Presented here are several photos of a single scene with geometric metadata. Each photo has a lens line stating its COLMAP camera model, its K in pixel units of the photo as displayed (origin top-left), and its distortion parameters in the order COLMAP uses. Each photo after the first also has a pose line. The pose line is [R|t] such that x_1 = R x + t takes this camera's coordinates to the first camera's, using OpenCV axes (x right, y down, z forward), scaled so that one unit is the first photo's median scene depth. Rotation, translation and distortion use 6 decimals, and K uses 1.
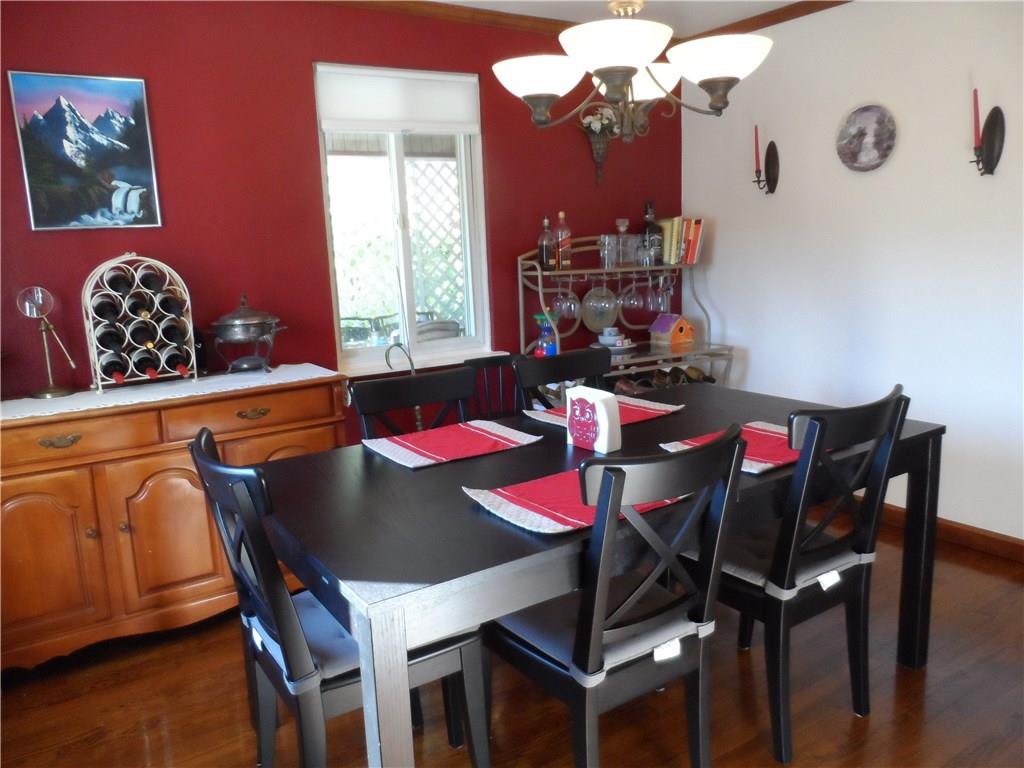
lens RADIAL K [[776.2, 0, 509.8], [0, 776.2, 389.6], [0, 0, 1]] dist [-0.018758, 0.011352]
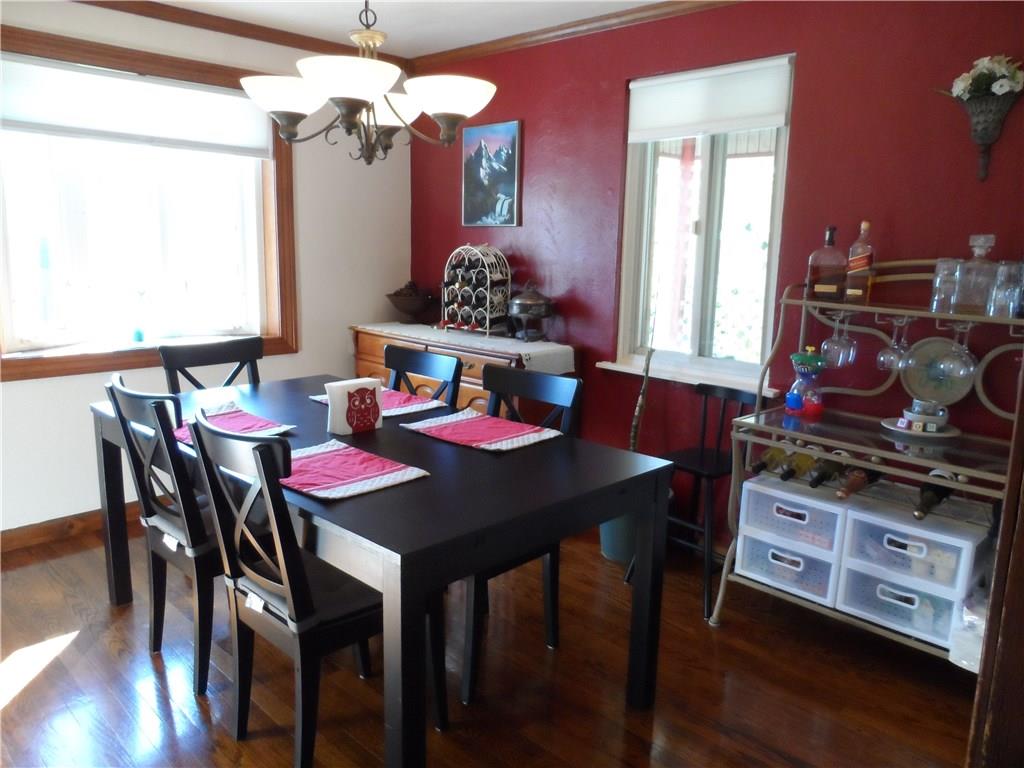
lens RADIAL K [[776.2, 0, 512.5], [0, 776.2, 382.5], [0, 0, 1]] dist [-0.018758, 0.011352]
pose [[0.223394, 0.224114, -0.948614, 0.977388], [-0.210082, 0.961406, 0.177663, -0.198059], [0.951820, 0.159598, 0.261854, 0.715332]]
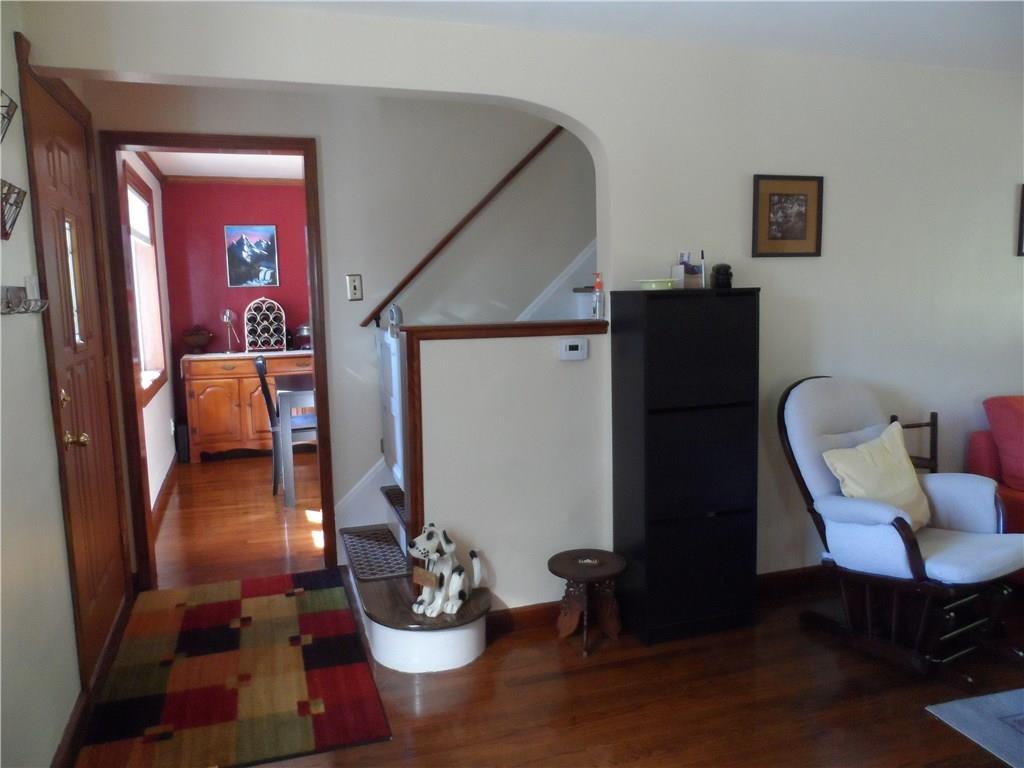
lens RADIAL K [[776.2, 0, 504.0], [0, 776.2, 383.1], [0, 0, 1]] dist [-0.018758, 0.011352]
pose [[0.965449, 0.053803, -0.254979, 0.878643], [-0.068021, 0.996563, -0.047269, 0.157180], [0.251559, 0.062980, 0.965791, -1.151529]]
